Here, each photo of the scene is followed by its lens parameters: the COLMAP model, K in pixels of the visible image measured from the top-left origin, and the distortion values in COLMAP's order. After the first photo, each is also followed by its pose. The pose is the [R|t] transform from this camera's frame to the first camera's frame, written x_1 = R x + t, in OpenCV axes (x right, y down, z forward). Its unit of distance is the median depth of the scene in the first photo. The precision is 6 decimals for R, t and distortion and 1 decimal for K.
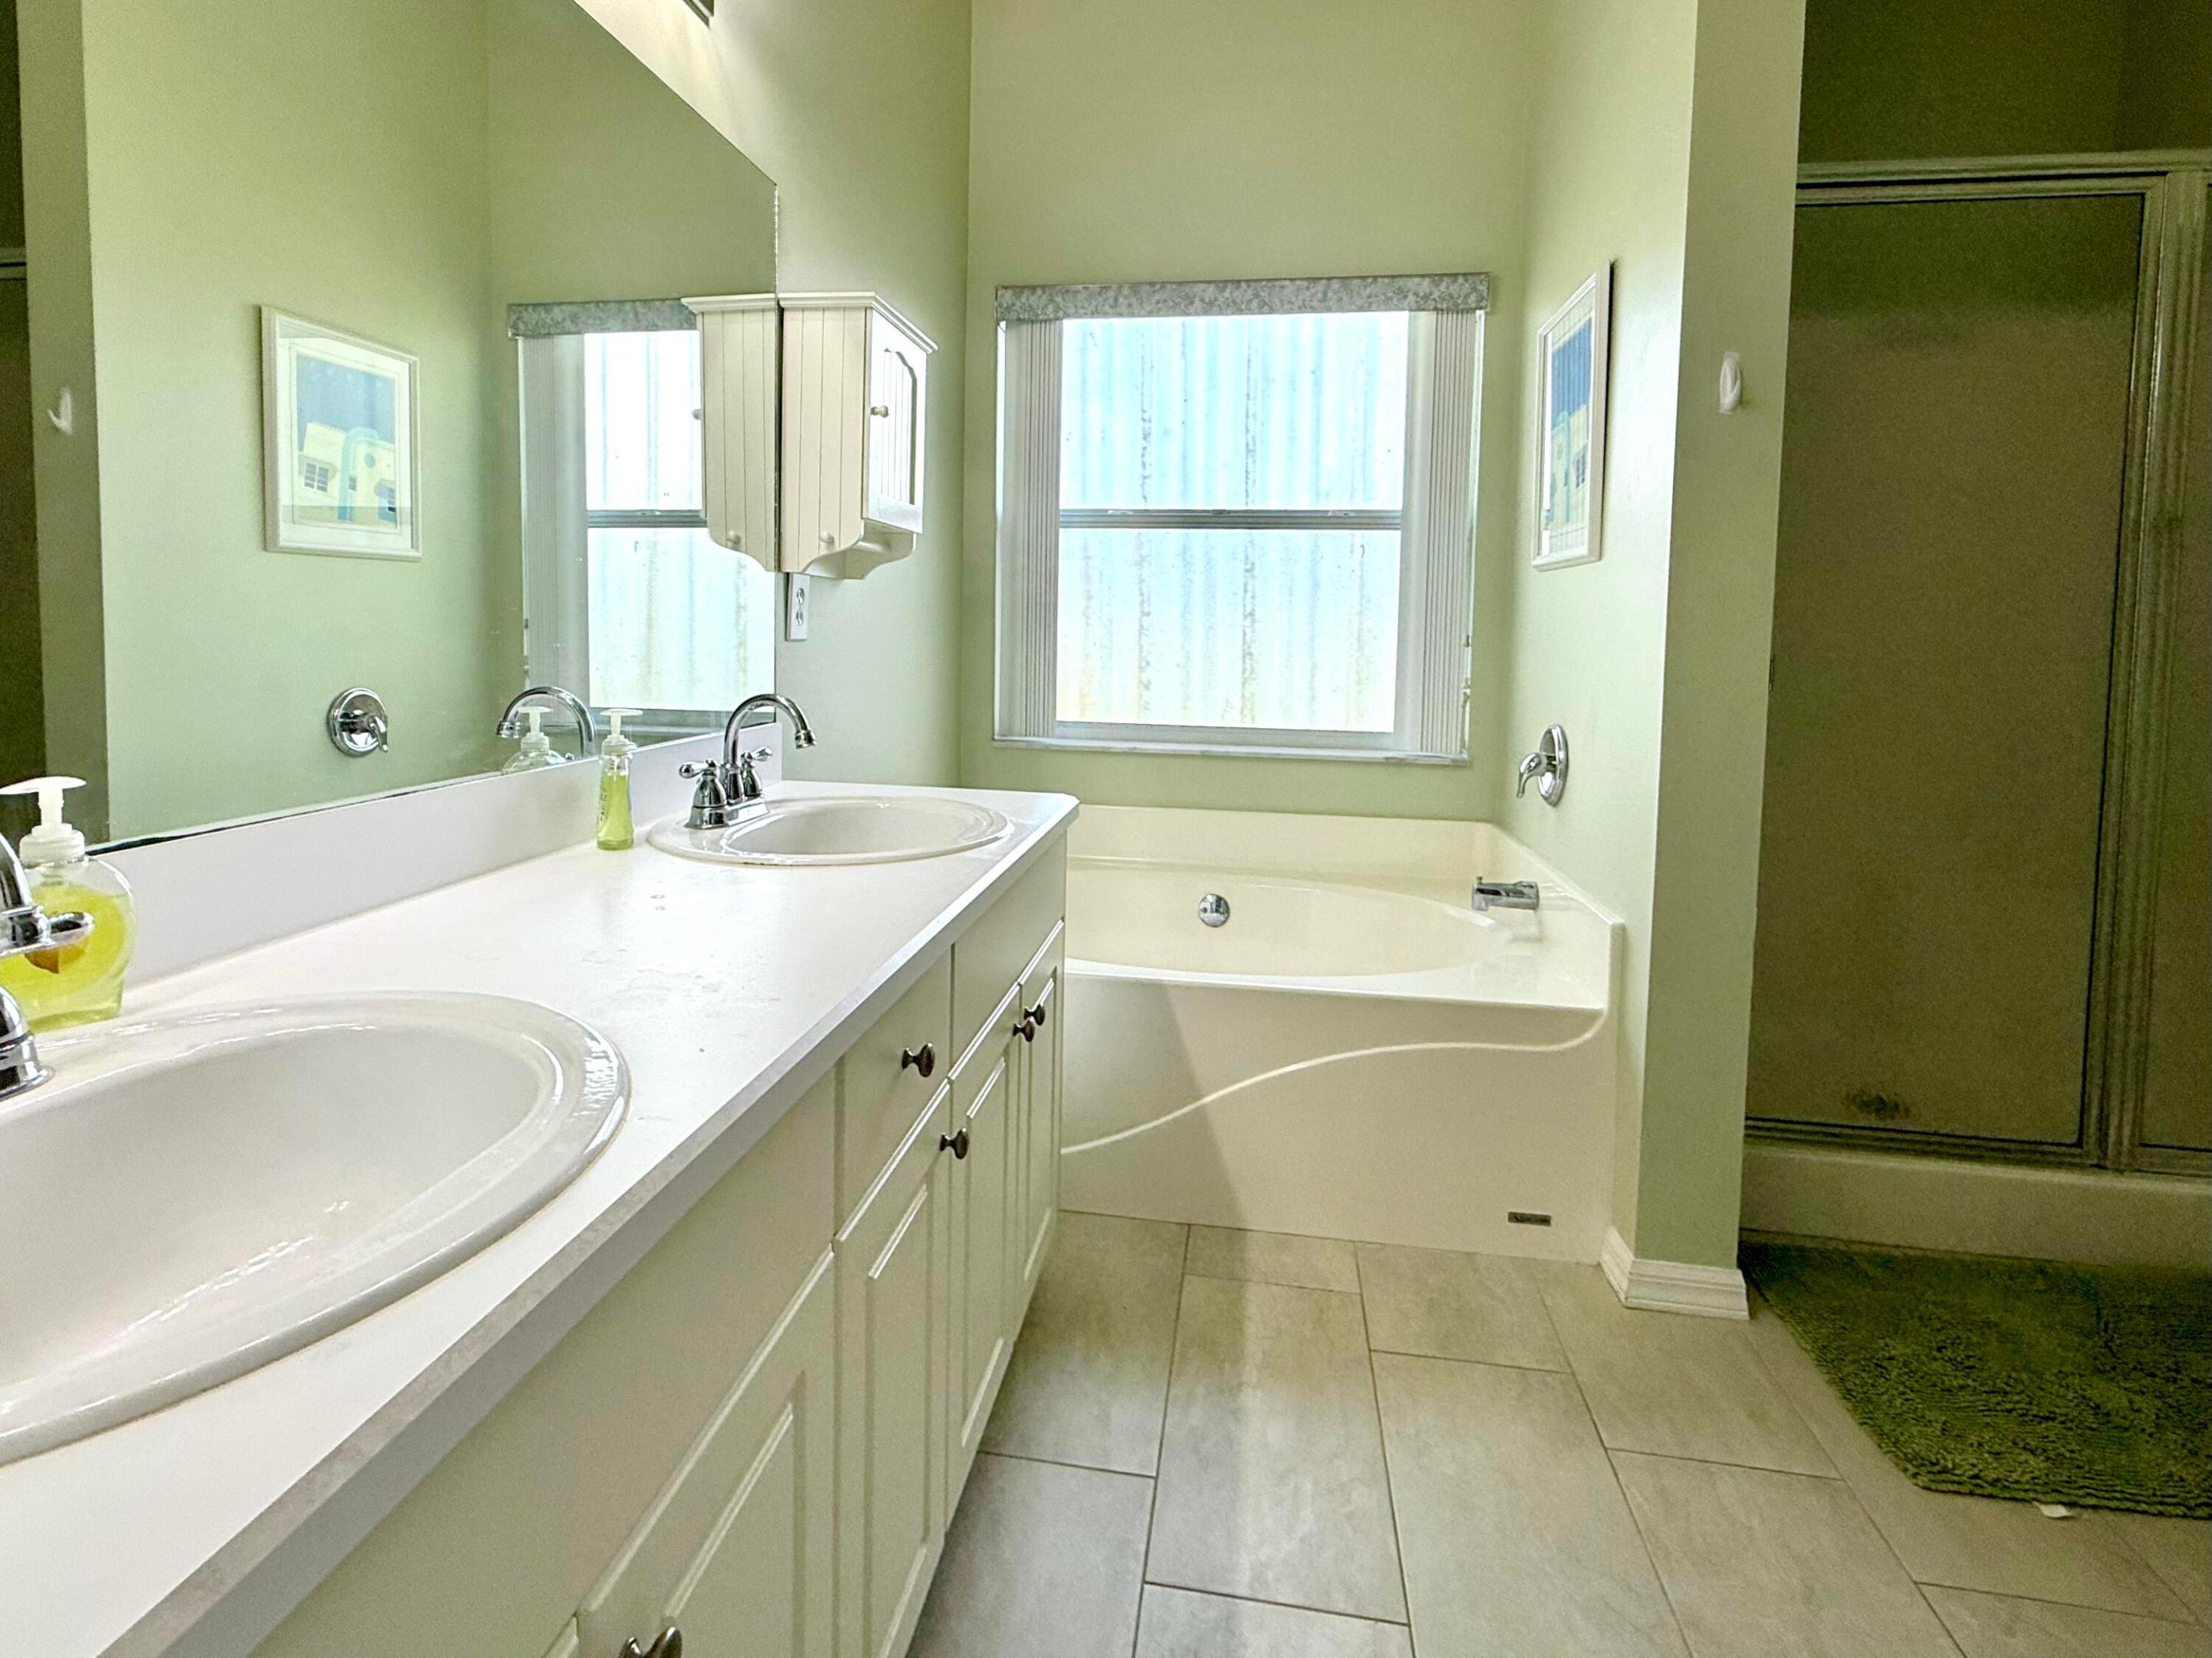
lens RADIAL K [[955.6, 0, 1115.0], [0, 955.6, 772.2], [0, 0, 1]] dist [0.000412, -0.000015]
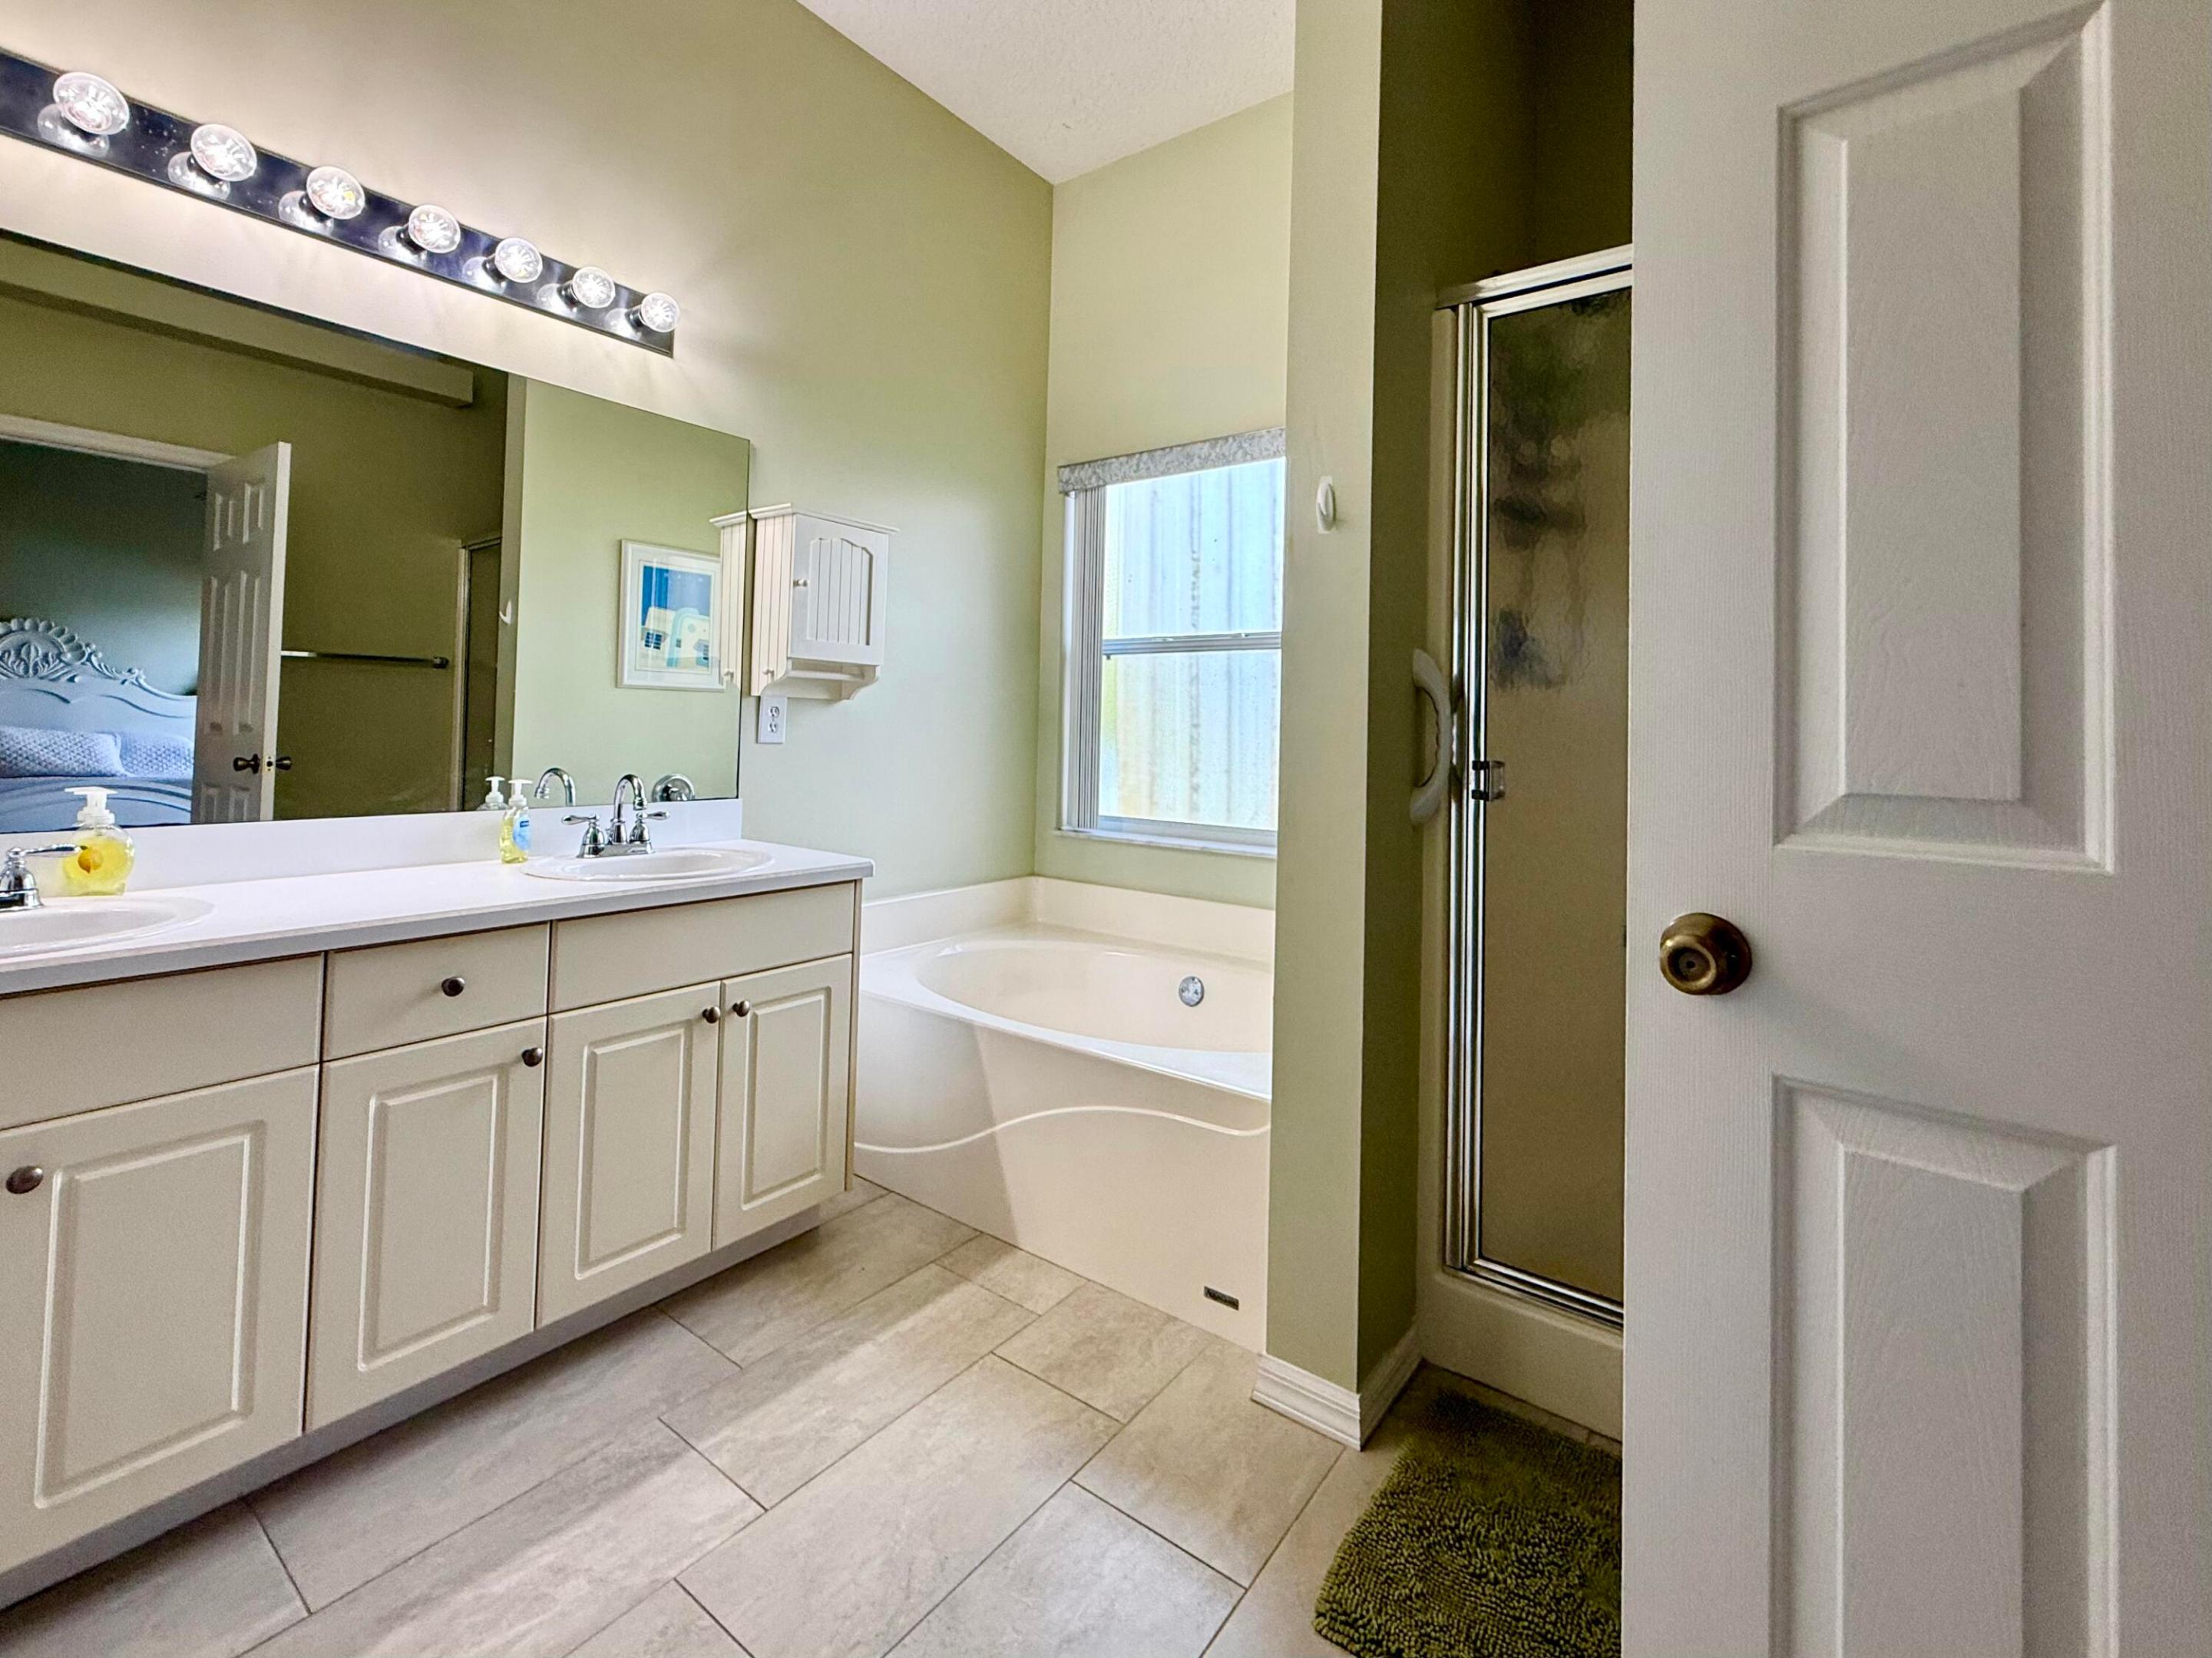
lens RADIAL K [[918.6, 0, 1205.6], [0, 918.6, 814.2], [0, 0, 1]] dist [-0.001736, -0.000231]
pose [[0.902980, 0.039850, -0.427830, 0.619457], [-0.071131, 0.995816, -0.057373, 0.000827], [0.423754, 0.082239, 0.902036, 0.035246]]
